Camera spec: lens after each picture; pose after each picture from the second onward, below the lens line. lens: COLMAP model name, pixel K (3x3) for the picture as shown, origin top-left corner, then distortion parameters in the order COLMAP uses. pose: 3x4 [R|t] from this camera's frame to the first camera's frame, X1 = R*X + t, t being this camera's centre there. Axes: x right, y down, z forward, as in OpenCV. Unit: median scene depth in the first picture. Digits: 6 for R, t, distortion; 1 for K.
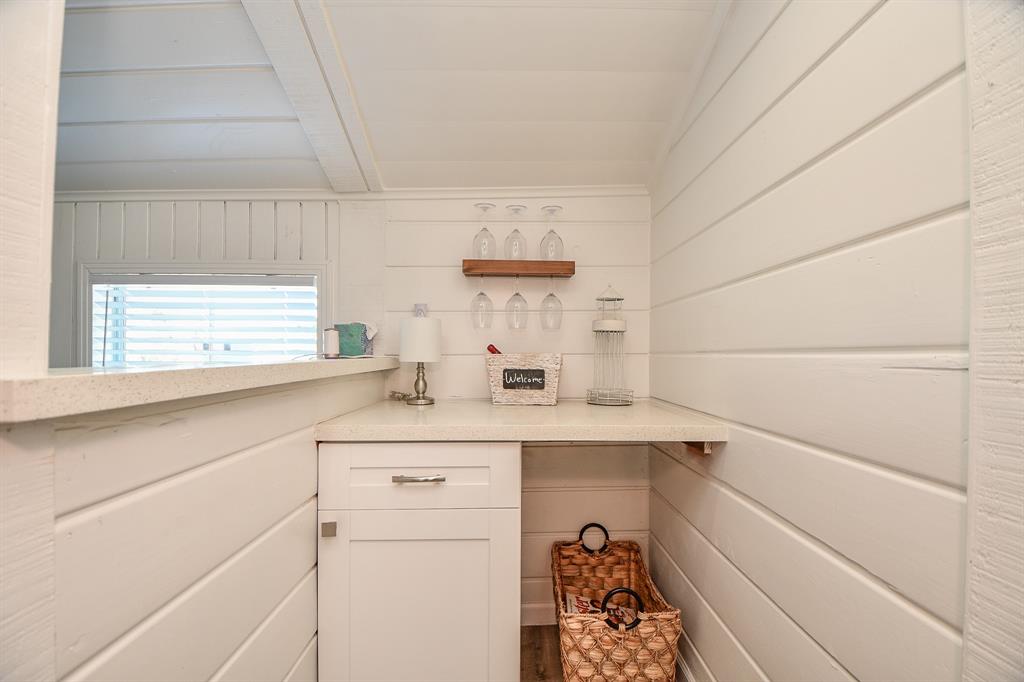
lens RADIAL K [[451.4, 0, 514.2], [0, 451.4, 352.4], [0, 0, 1]] dist [0.000952, -0.015215]
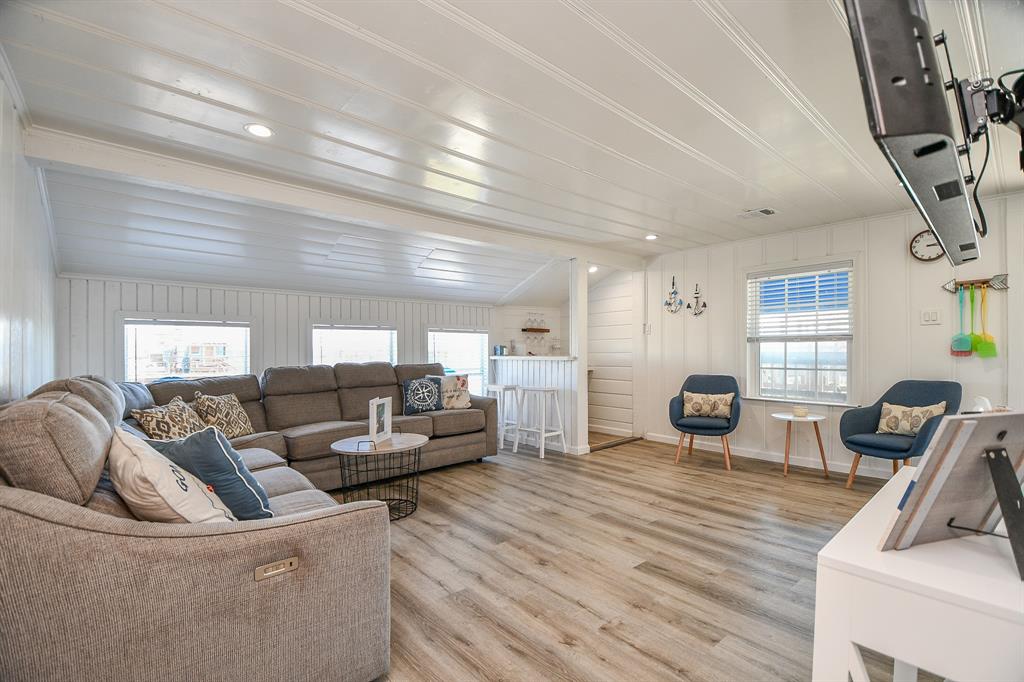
lens RADIAL K [[451.4, 0, 514.2], [0, 451.4, 352.4], [0, 0, 1]] dist [0.000952, -0.015215]
pose [[0.776883, -0.008525, 0.629587, -2.511931], [0.001731, 0.999933, 0.011404, -0.050342], [-0.629642, -0.007770, 0.776846, -1.753883]]
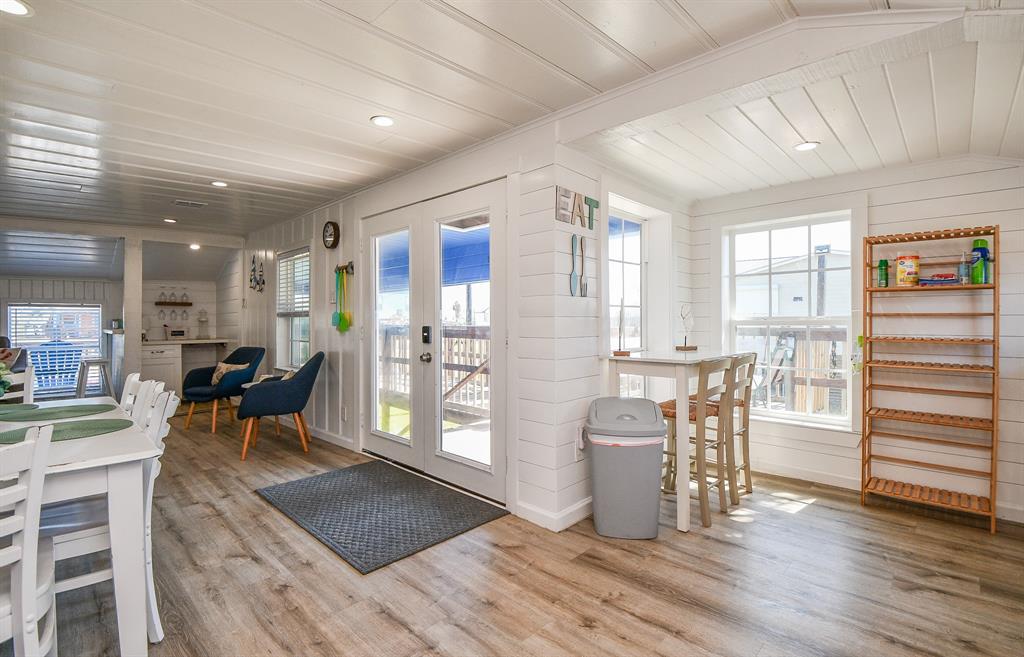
lens RADIAL K [[466.7, 0, 526.2], [0, 466.7, 323.4], [0, 0, 1]] dist [-0.017253, -0.000302]
pose [[0.702178, -0.009549, 0.711938, -0.696511], [0.000188, 0.999913, 0.013226, -0.078348], [-0.712002, -0.009153, 0.702118, -3.904332]]
